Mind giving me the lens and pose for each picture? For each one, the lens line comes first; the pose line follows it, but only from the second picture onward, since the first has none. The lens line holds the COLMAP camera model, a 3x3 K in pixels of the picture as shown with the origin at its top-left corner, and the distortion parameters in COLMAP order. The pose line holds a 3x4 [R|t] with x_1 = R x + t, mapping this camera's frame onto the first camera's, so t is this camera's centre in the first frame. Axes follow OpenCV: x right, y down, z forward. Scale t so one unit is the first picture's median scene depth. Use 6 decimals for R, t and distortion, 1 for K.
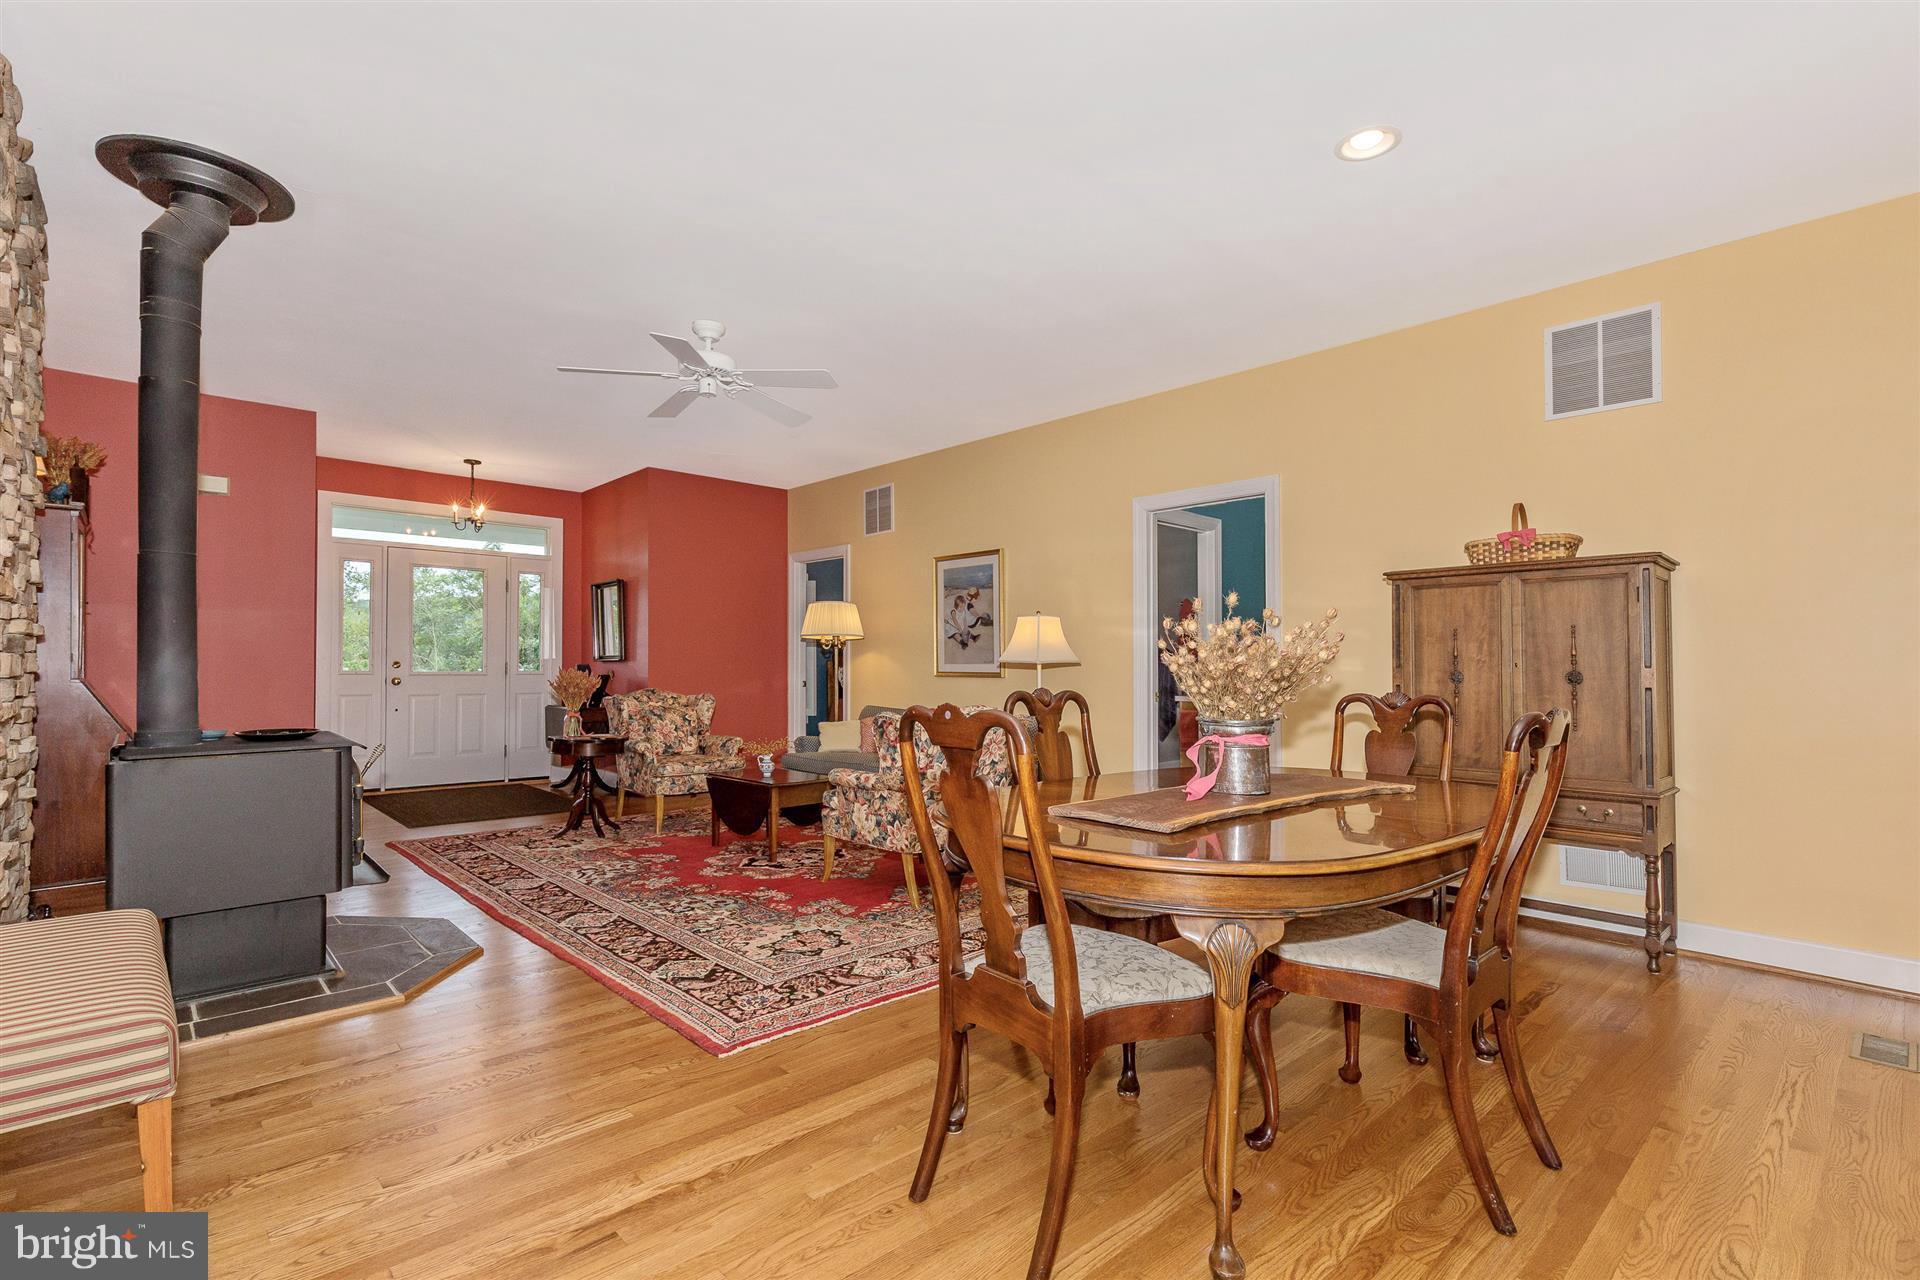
lens RADIAL K [[897.1, 0, 958.8], [0, 897.1, 655.7], [0, 0, 1]] dist [-0.003711, 0.000528]
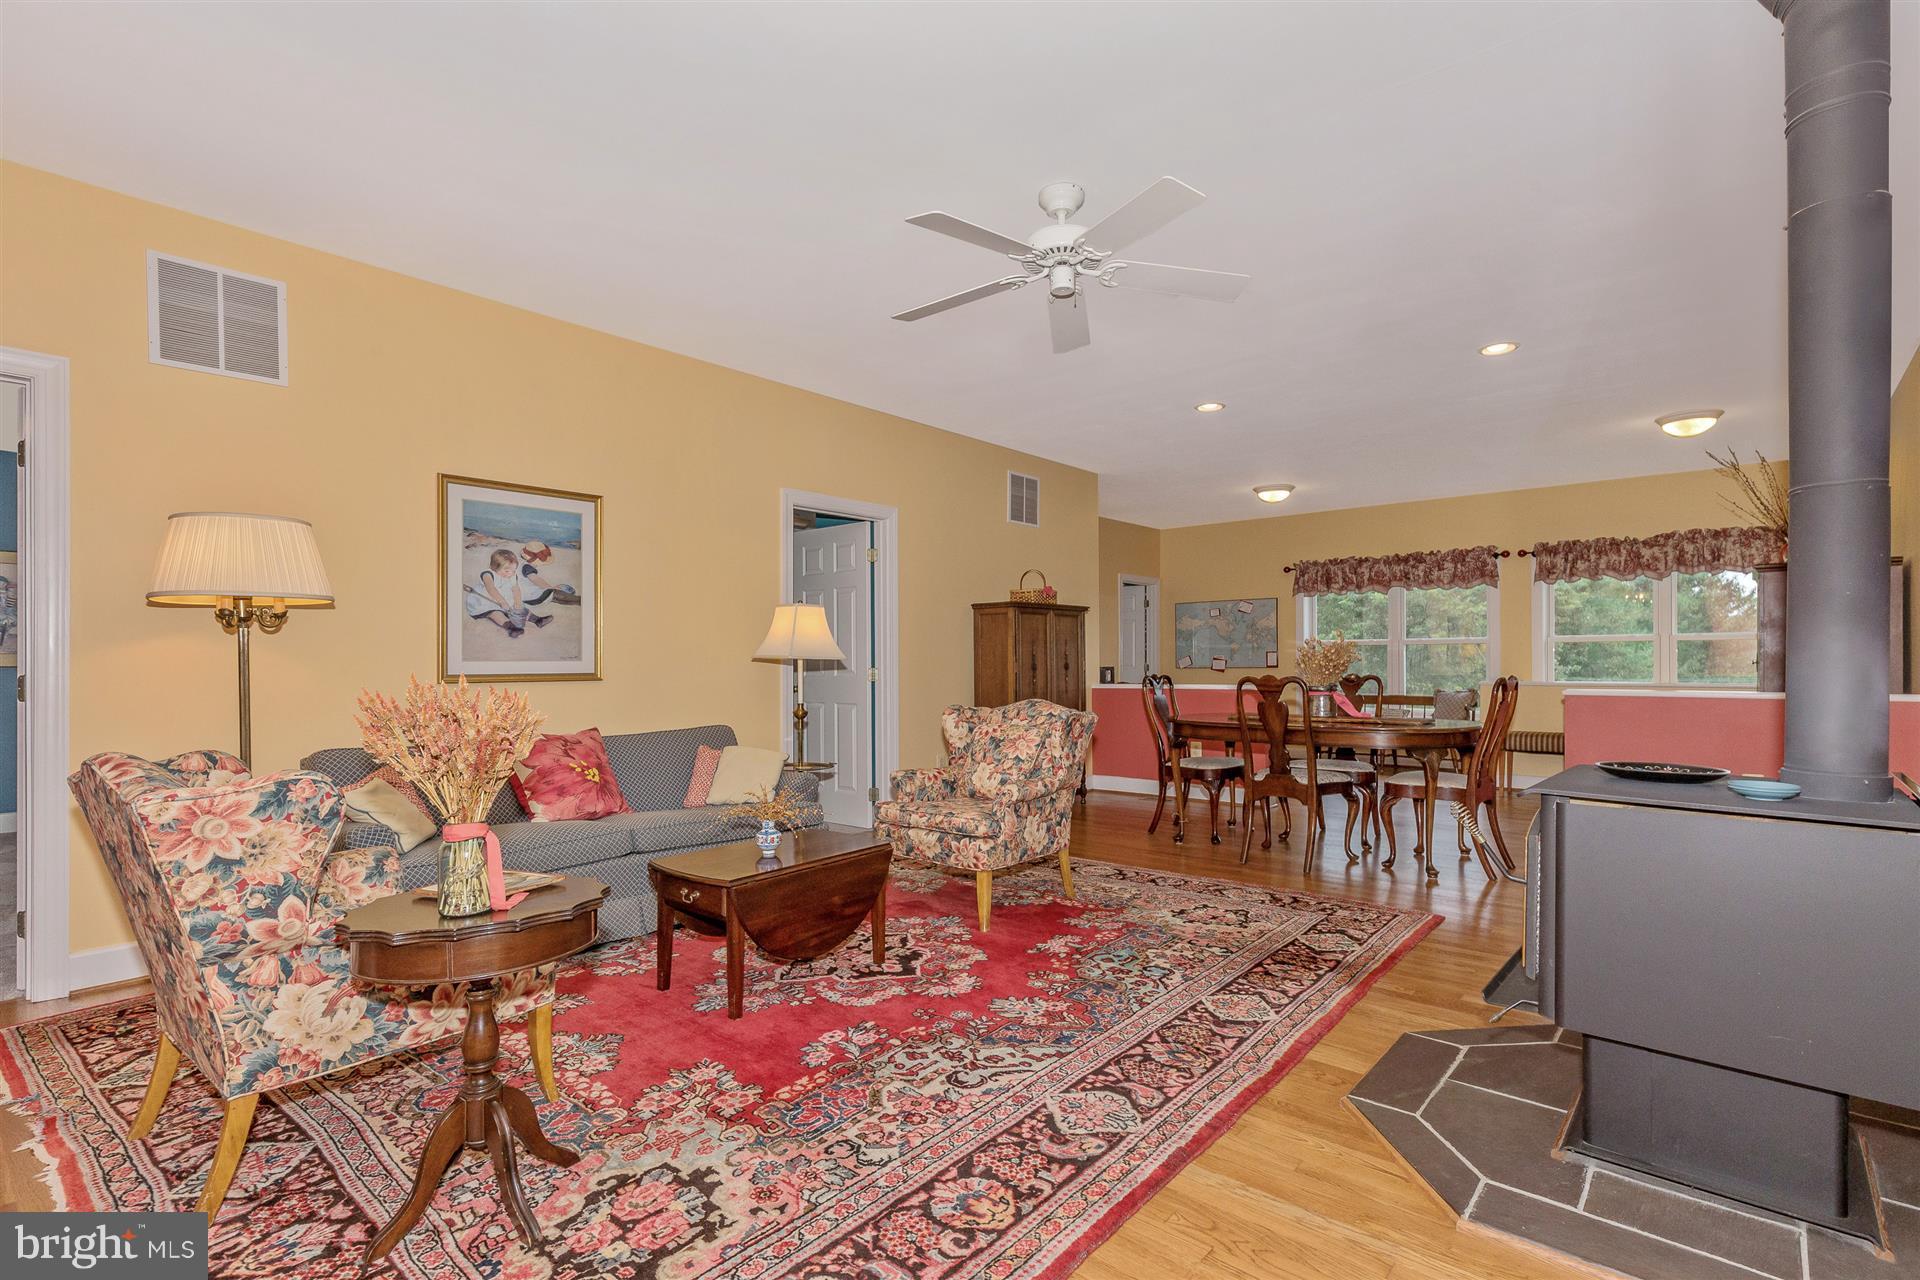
lens RADIAL K [[912.2, 0, 963.3], [0, 912.2, 646.6], [0, 0, 1]] dist [0.031138, 0.000041]
pose [[-0.116415, 0.004134, 0.993192, -1.110142], [-0.013674, 0.999890, -0.005765, -0.002117], [-0.993107, -0.014252, -0.116345, 1.272751]]
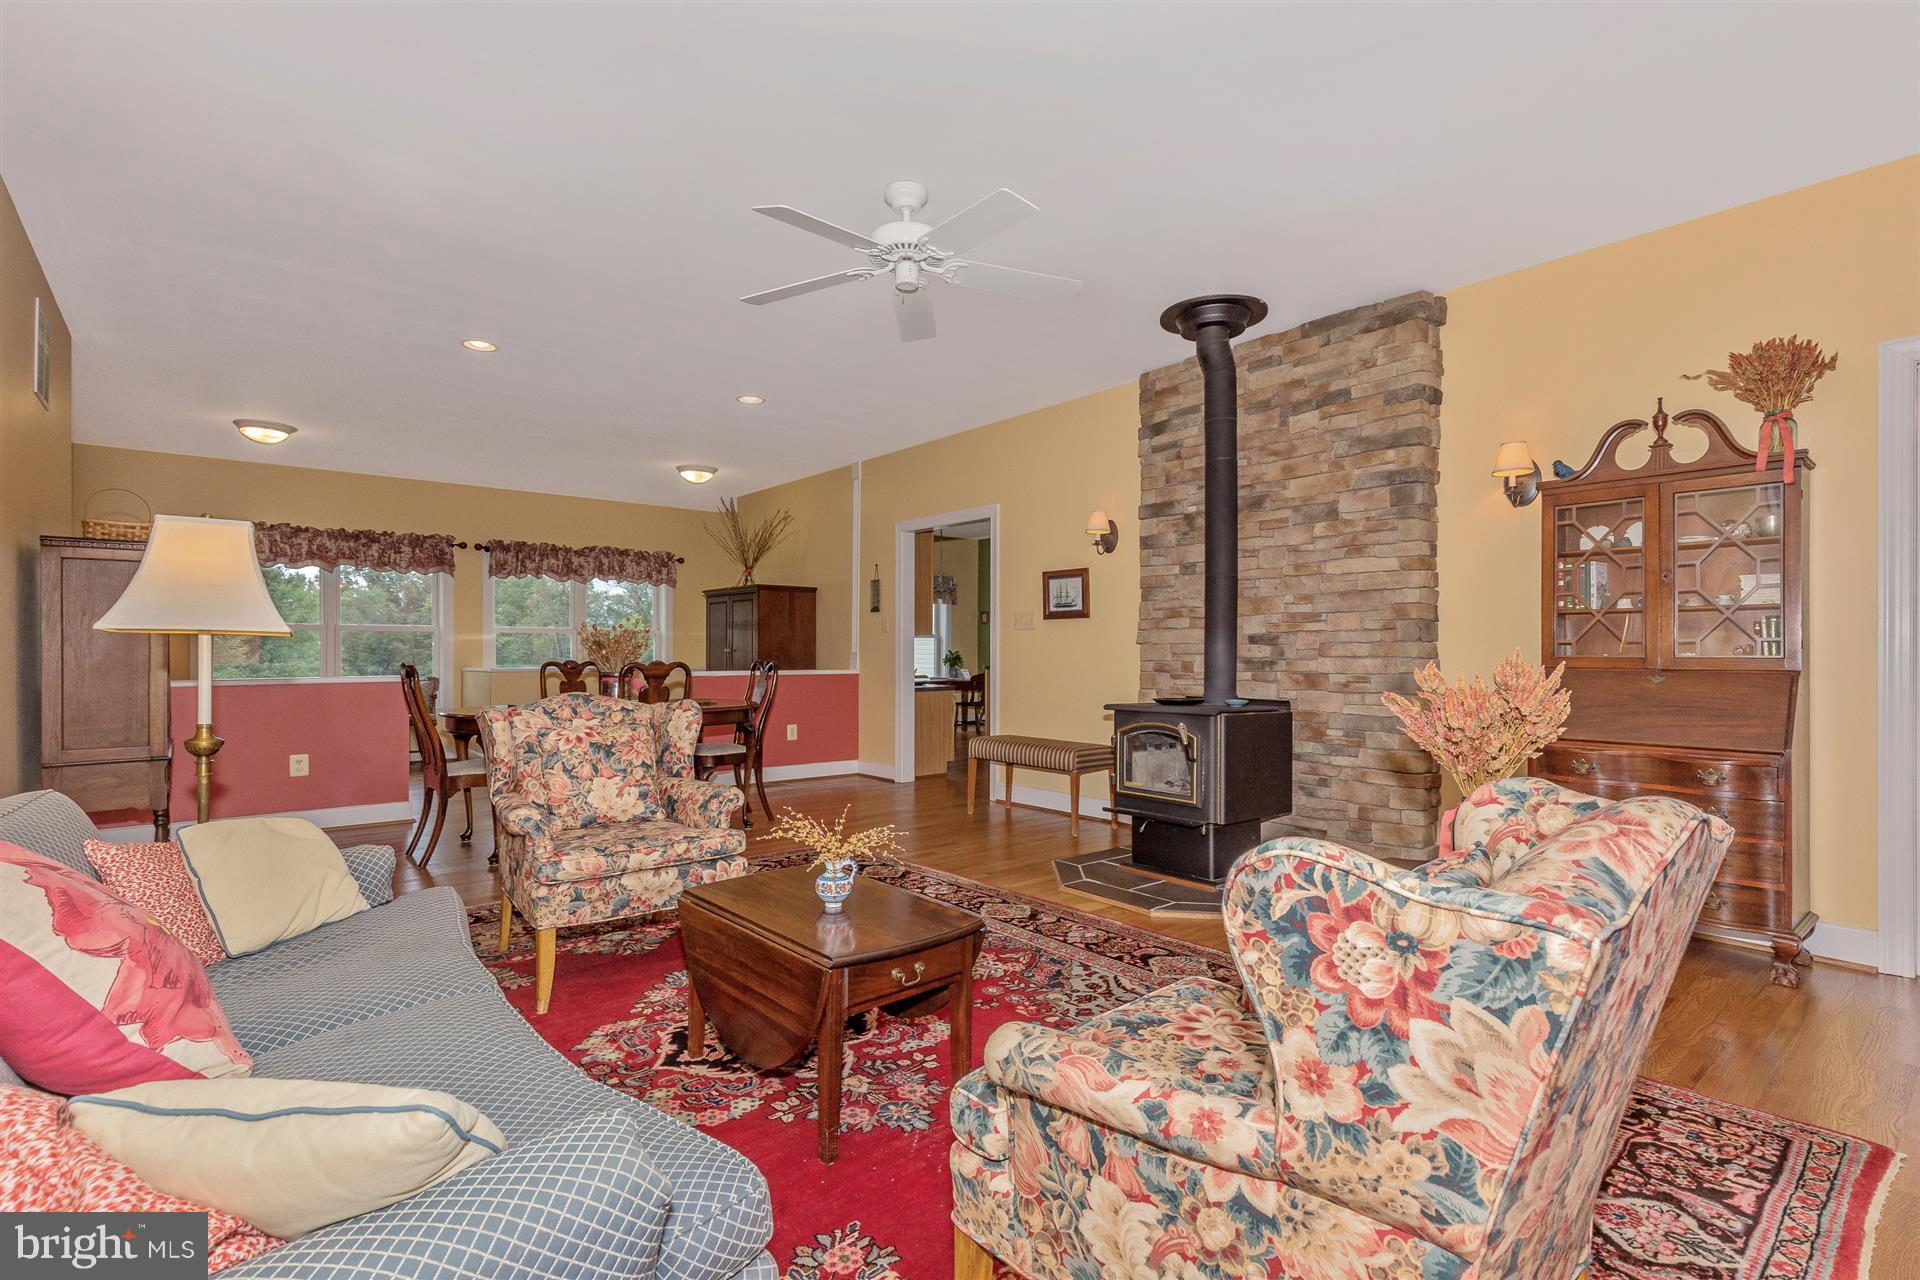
lens RADIAL K [[912.2, 0, 966.1], [0, 912.2, 651.1], [0, 0, 1]] dist [0.031138, 0.000041]
pose [[-0.999236, -0.009981, 0.037789, -0.387192], [-0.010583, 0.999819, -0.015782, 0.026578], [-0.037625, -0.016170, -0.999161, 1.924193]]
